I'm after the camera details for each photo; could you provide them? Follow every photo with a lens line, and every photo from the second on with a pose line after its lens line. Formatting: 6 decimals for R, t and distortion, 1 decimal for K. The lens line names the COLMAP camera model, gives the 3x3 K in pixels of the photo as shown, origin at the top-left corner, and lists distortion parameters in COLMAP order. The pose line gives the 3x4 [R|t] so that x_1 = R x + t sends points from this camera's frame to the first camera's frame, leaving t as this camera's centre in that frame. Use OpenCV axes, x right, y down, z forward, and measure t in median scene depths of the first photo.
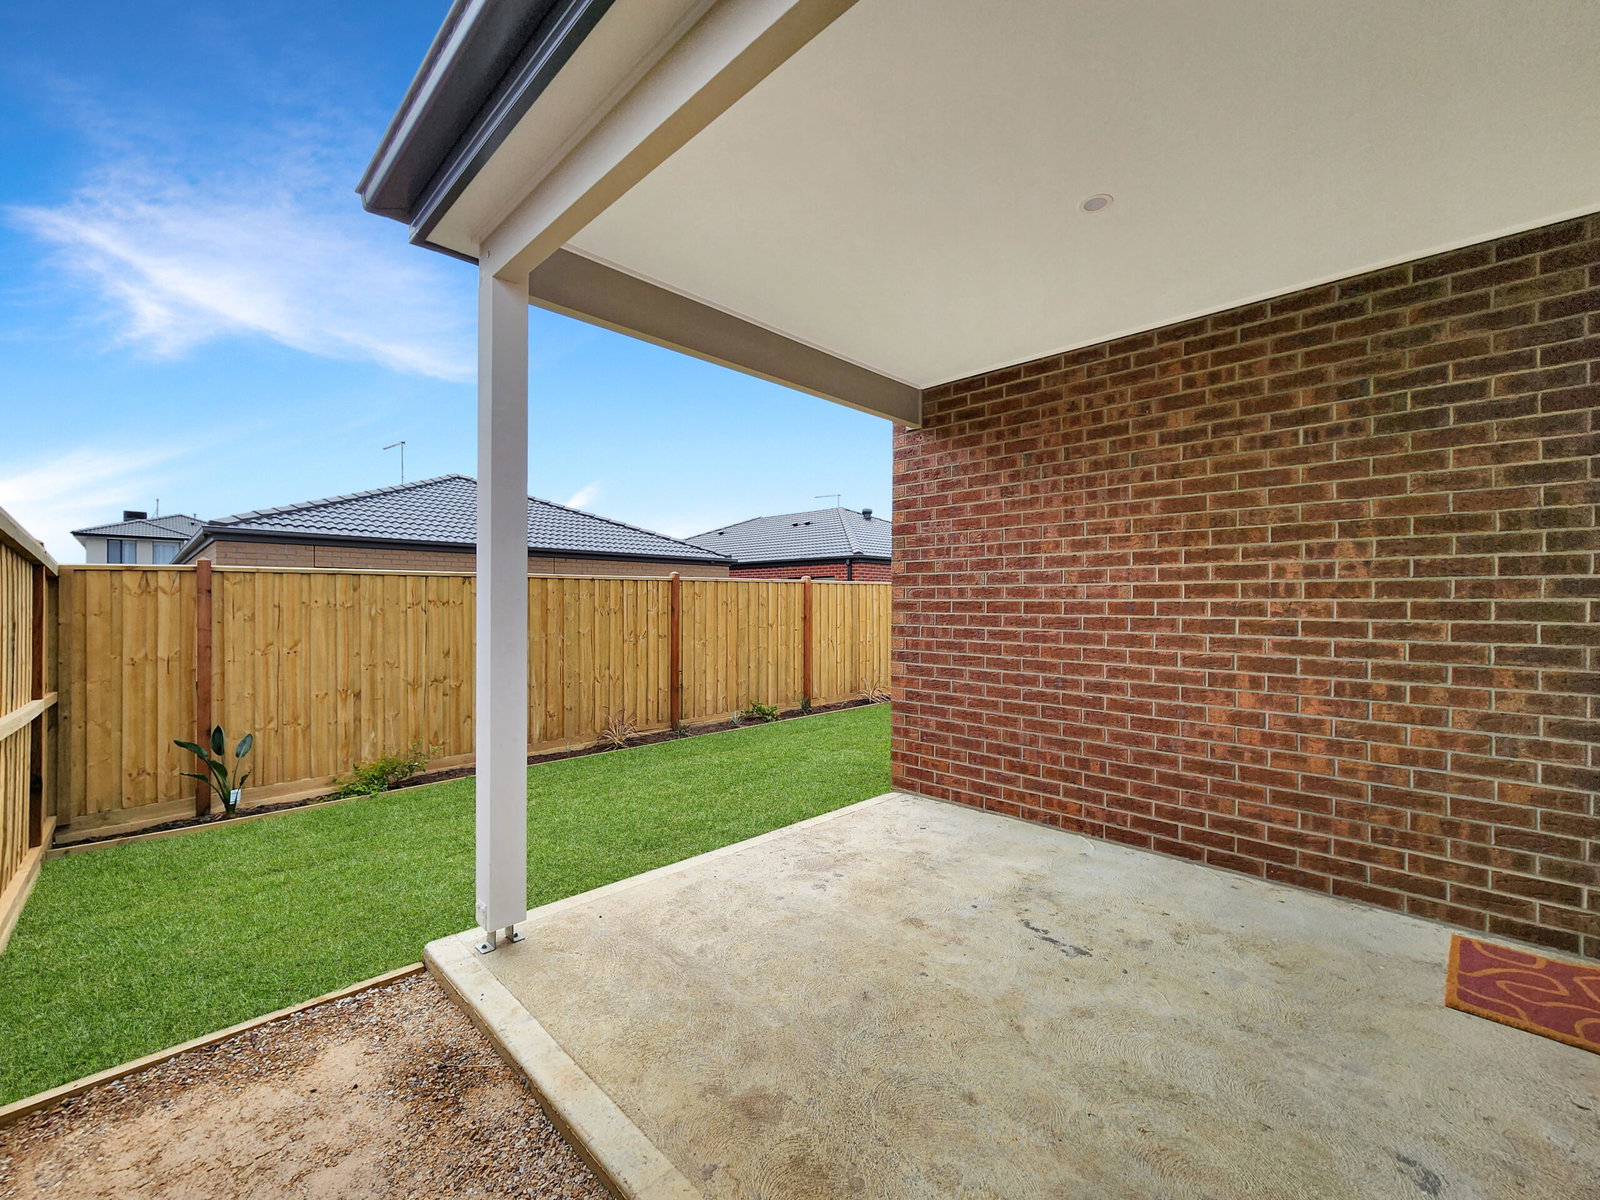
lens RADIAL K [[648.8, 0, 800.0], [0, 648.8, 600.0], [0, 0, 1]] dist [0.001857, 0.000604]
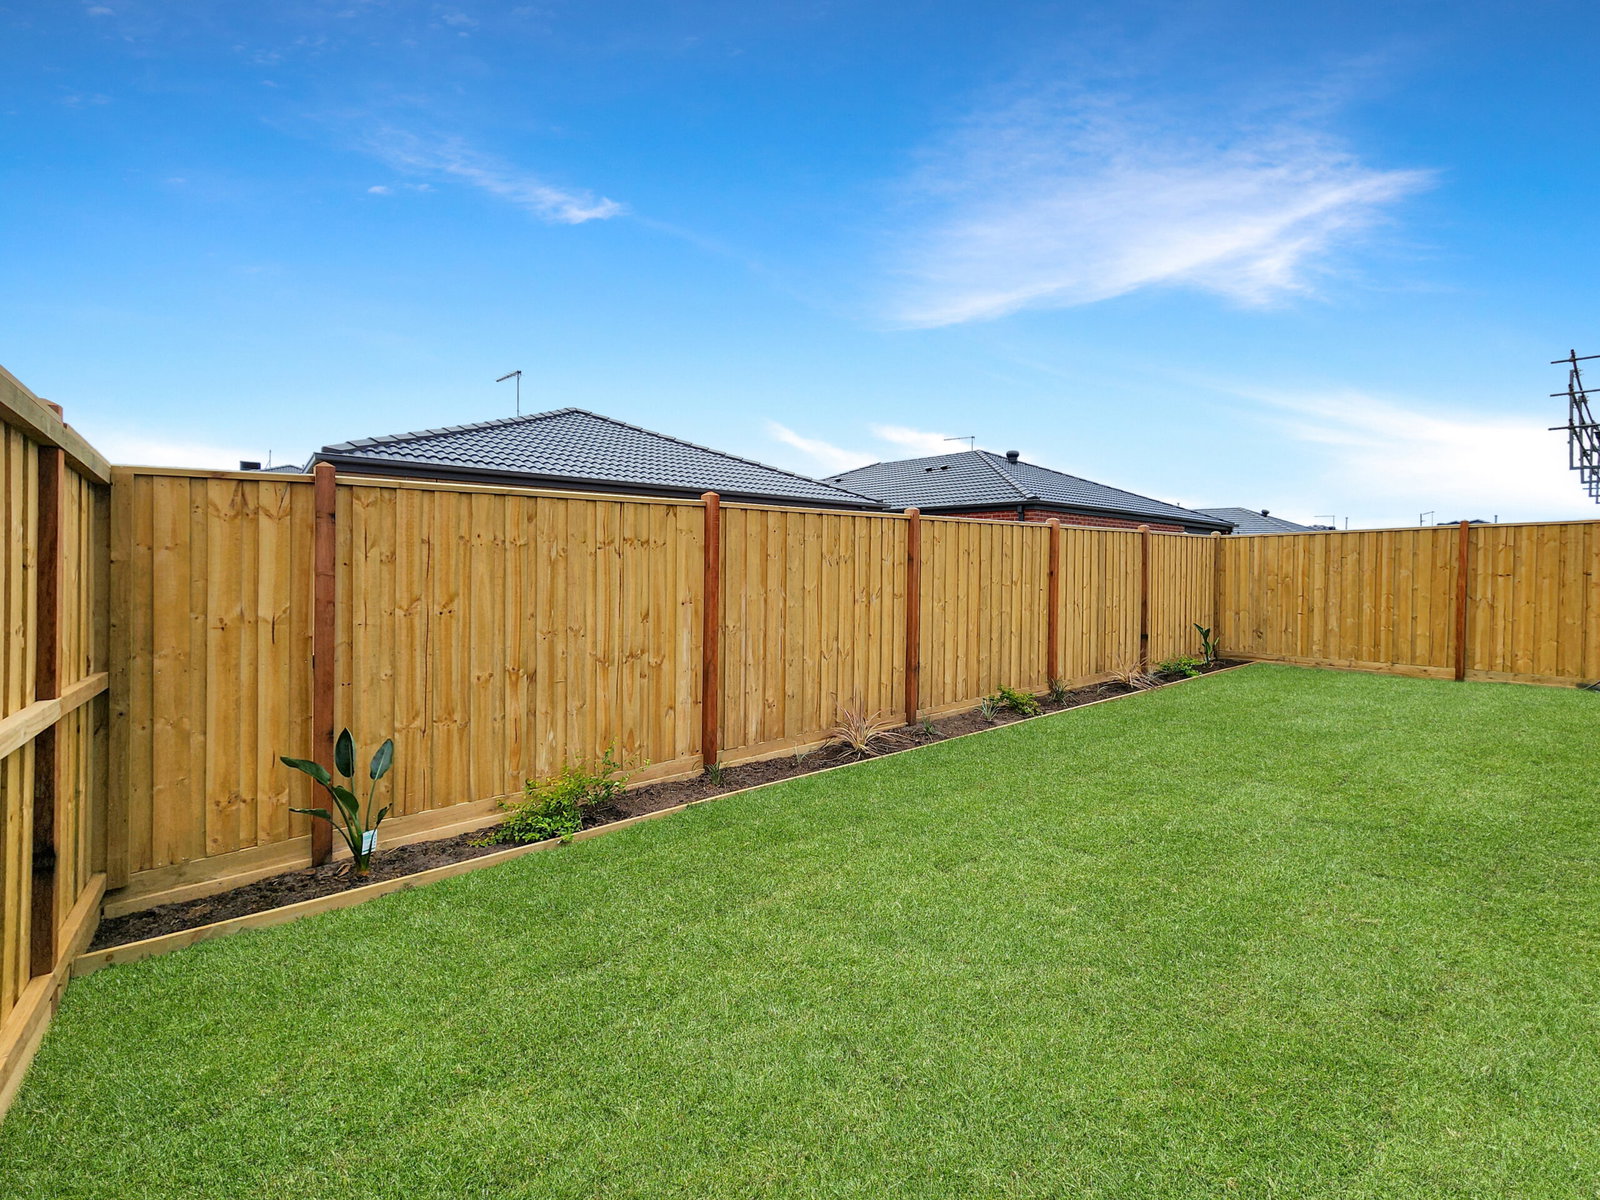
lens RADIAL K [[653.4, 0, 799.4], [0, 653.4, 562.4], [0, 0, 1]] dist [-0.000549, 0.000105]
pose [[0.994999, 0.013663, -0.098943, -0.349276], [-0.012867, 0.999880, 0.008684, 0.019324], [0.099050, -0.007367, 0.995055, 0.365537]]
